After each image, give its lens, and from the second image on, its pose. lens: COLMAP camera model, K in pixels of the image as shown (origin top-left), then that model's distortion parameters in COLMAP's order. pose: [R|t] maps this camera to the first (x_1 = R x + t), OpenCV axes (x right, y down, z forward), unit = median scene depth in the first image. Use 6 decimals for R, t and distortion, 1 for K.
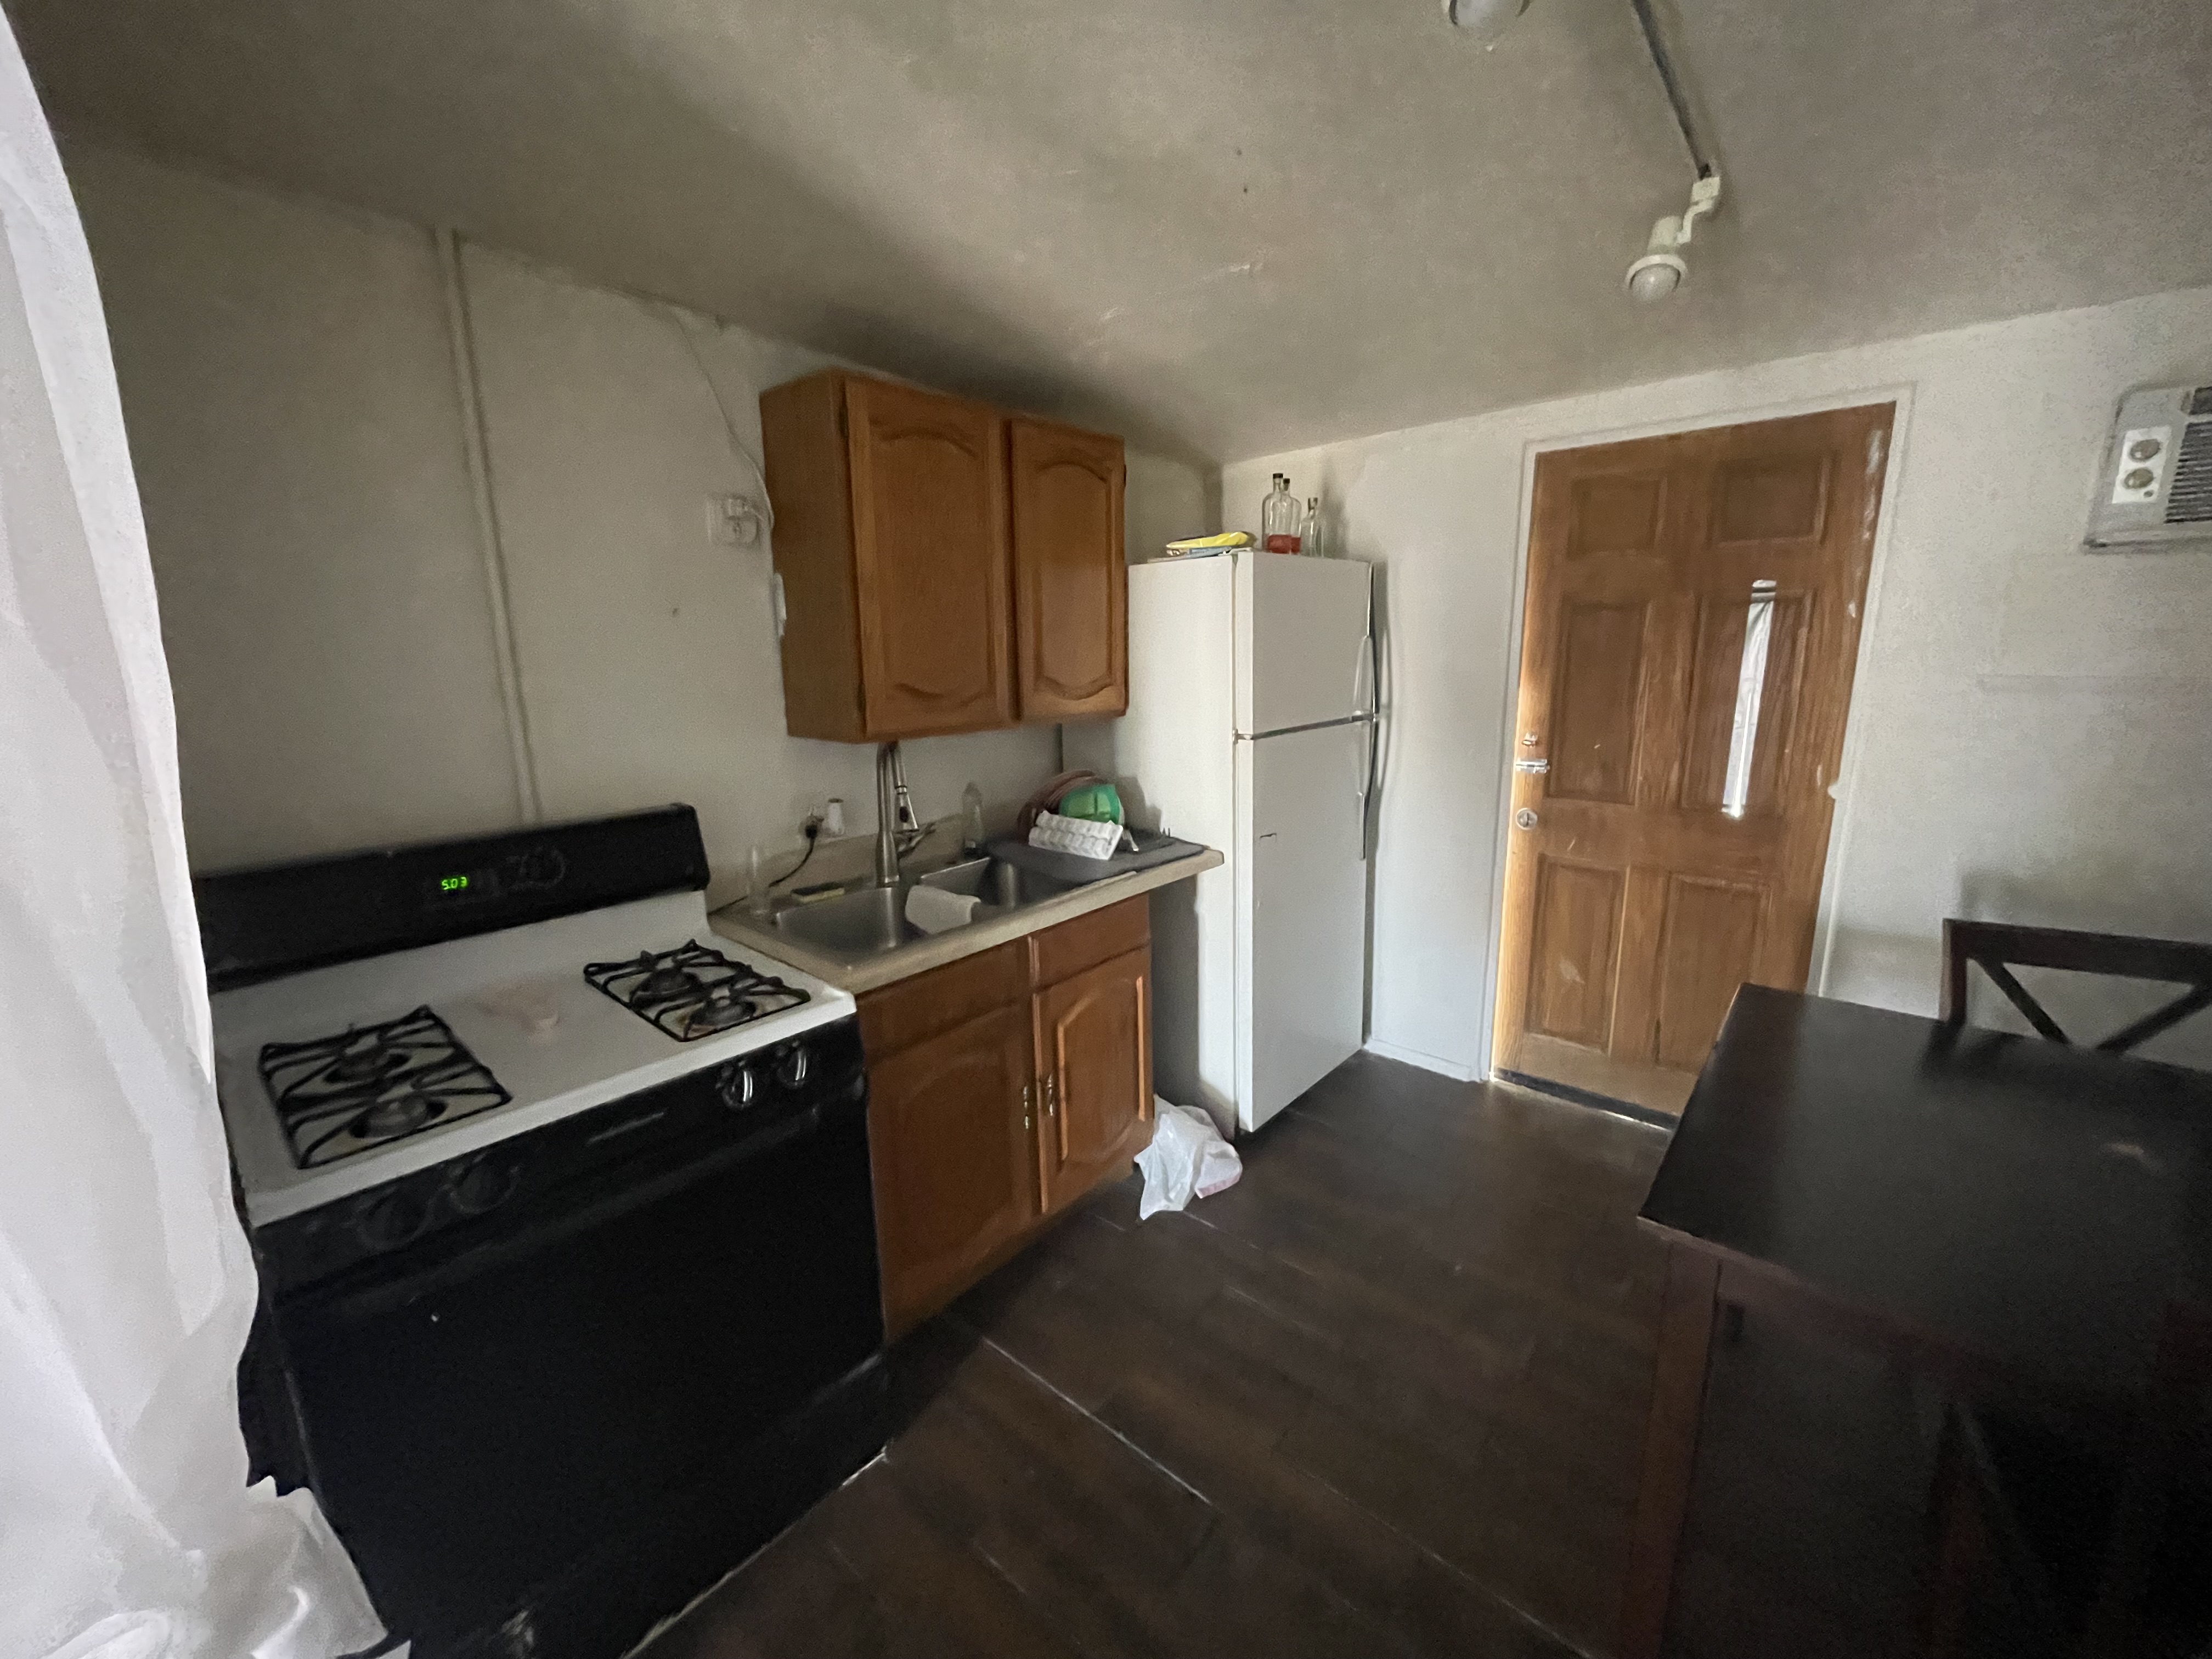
lens RADIAL K [[888.2, 0, 1105.5], [0, 888.2, 833.0], [0, 0, 1]] dist [-0.003924, 0.000089]
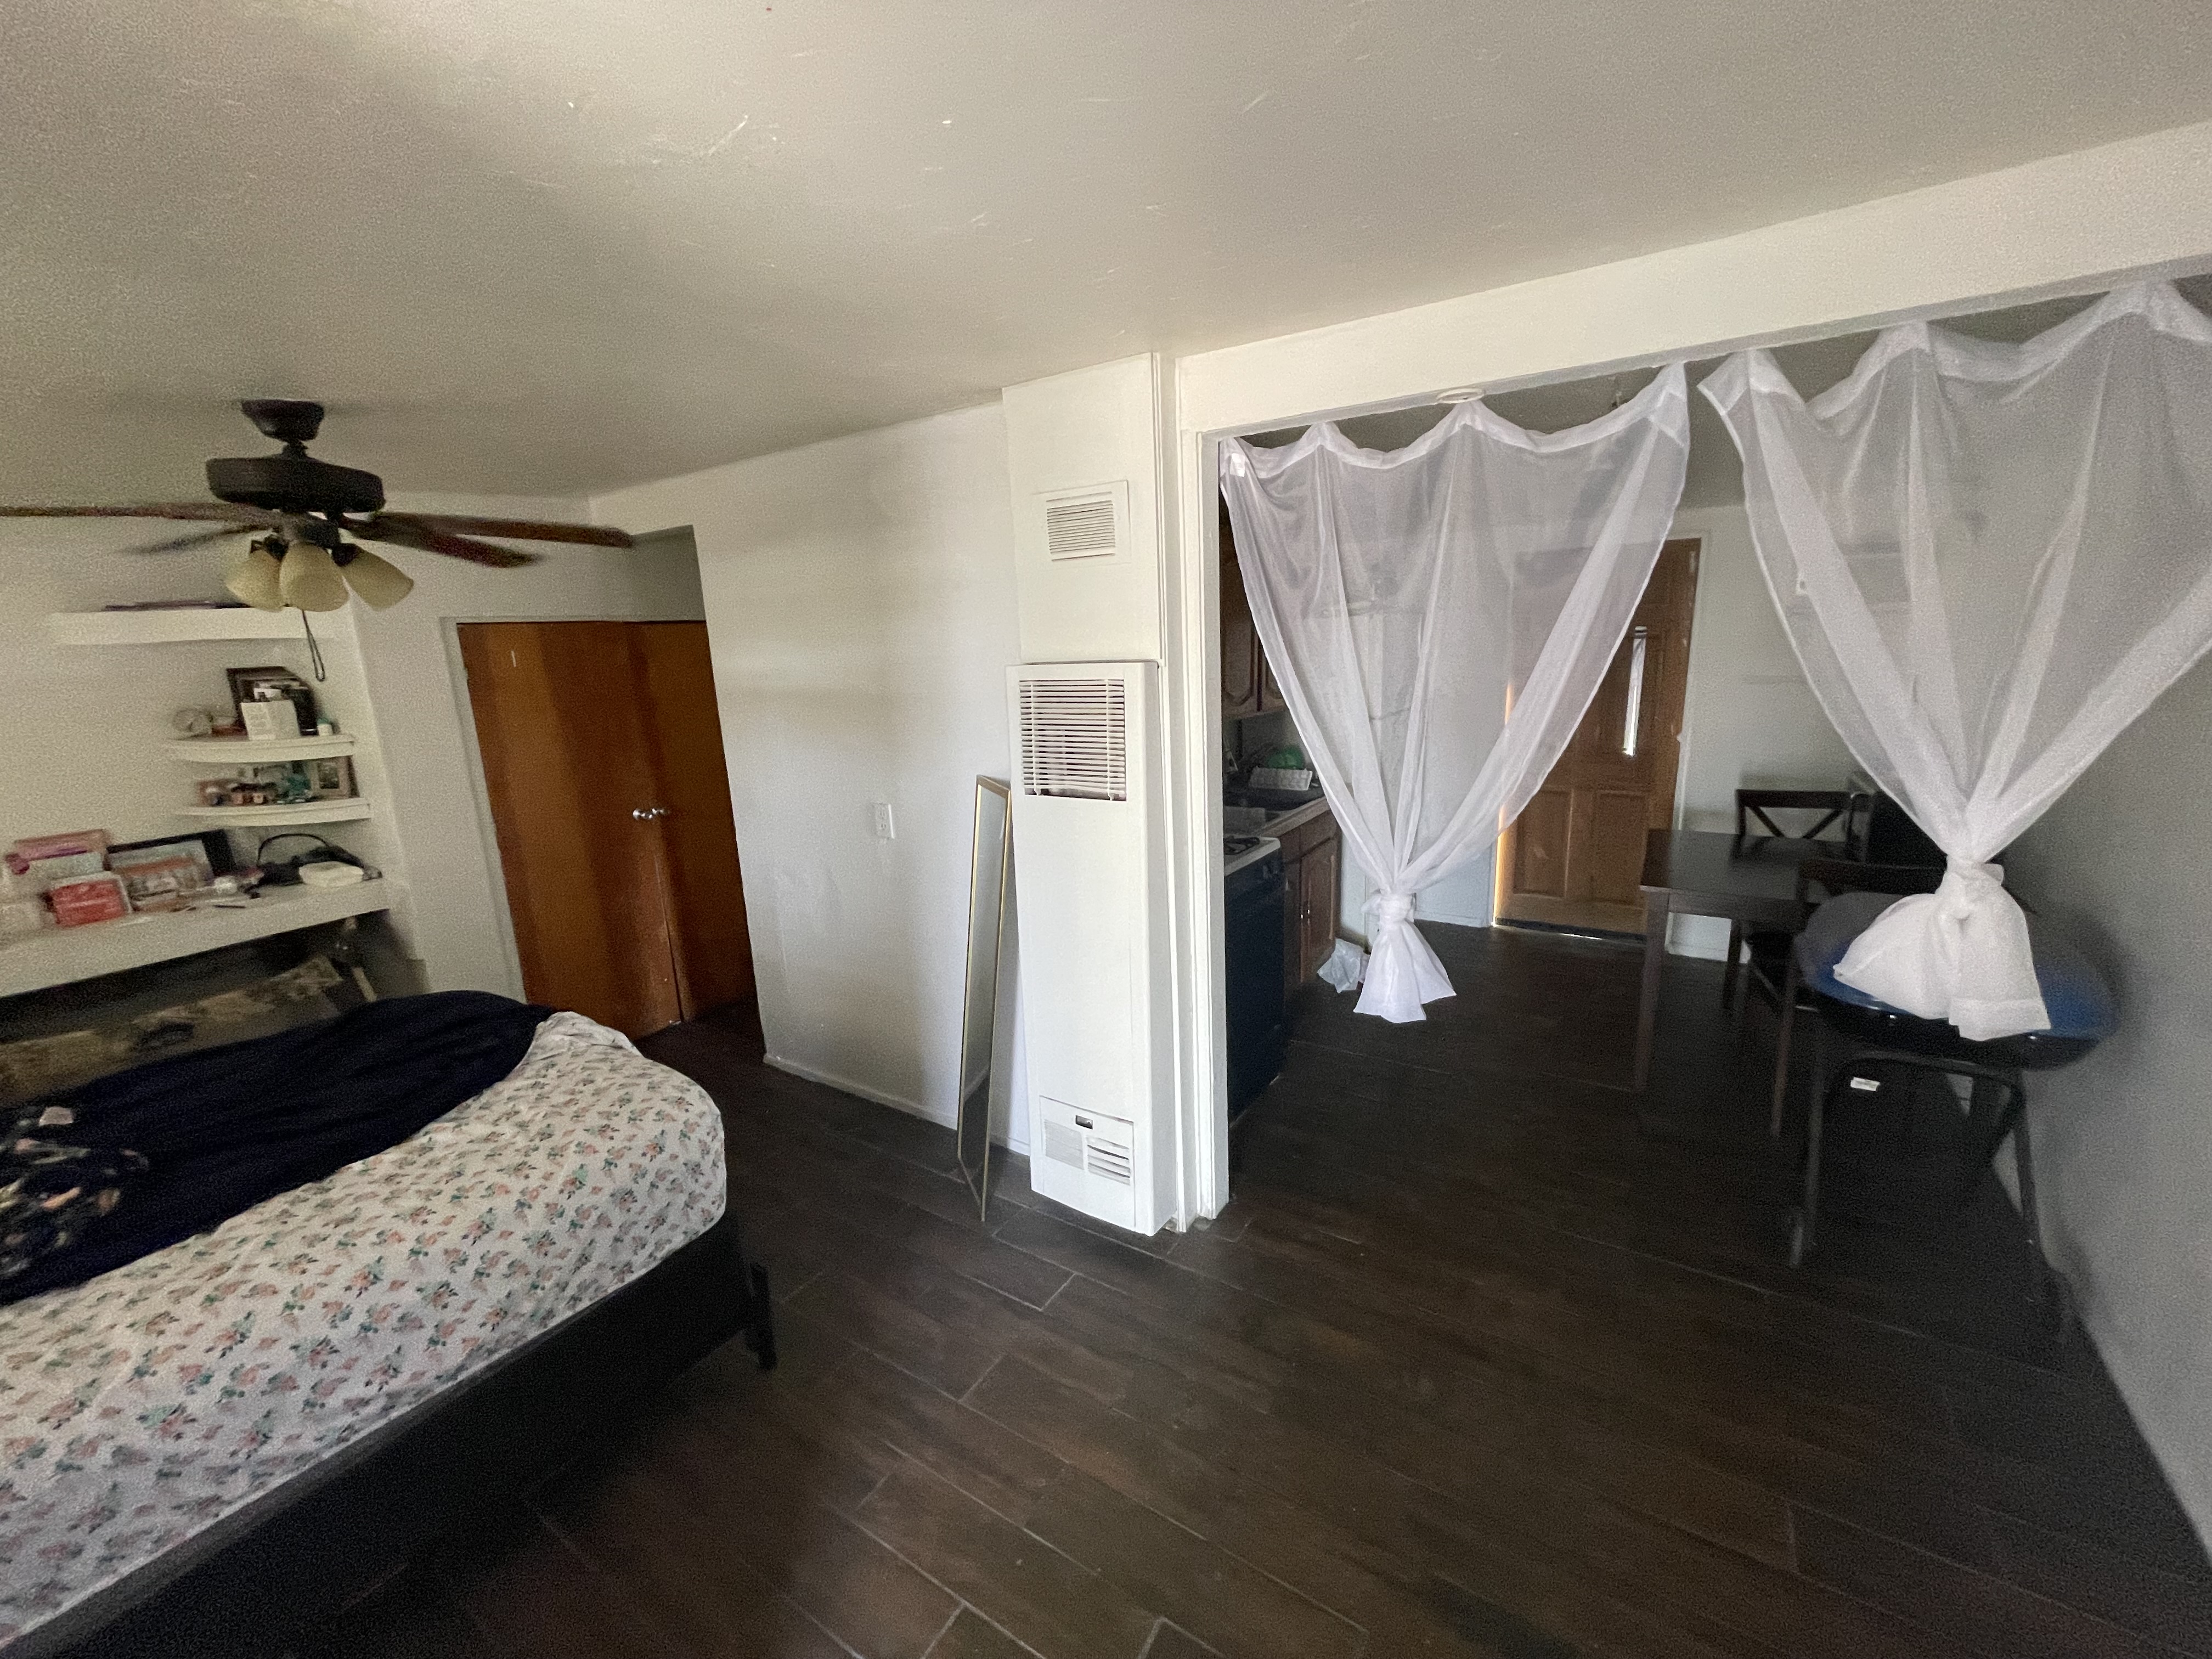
lens RADIAL K [[888.2, 0, 1106.1], [0, 888.2, 829.8], [0, 0, 1]] dist [-0.003924, 0.000089]
pose [[0.988279, -0.043475, 0.146335, -0.633927], [0.044555, 0.998998, -0.004111, 0.095913], [-0.146009, 0.010583, 0.989227, -0.650652]]
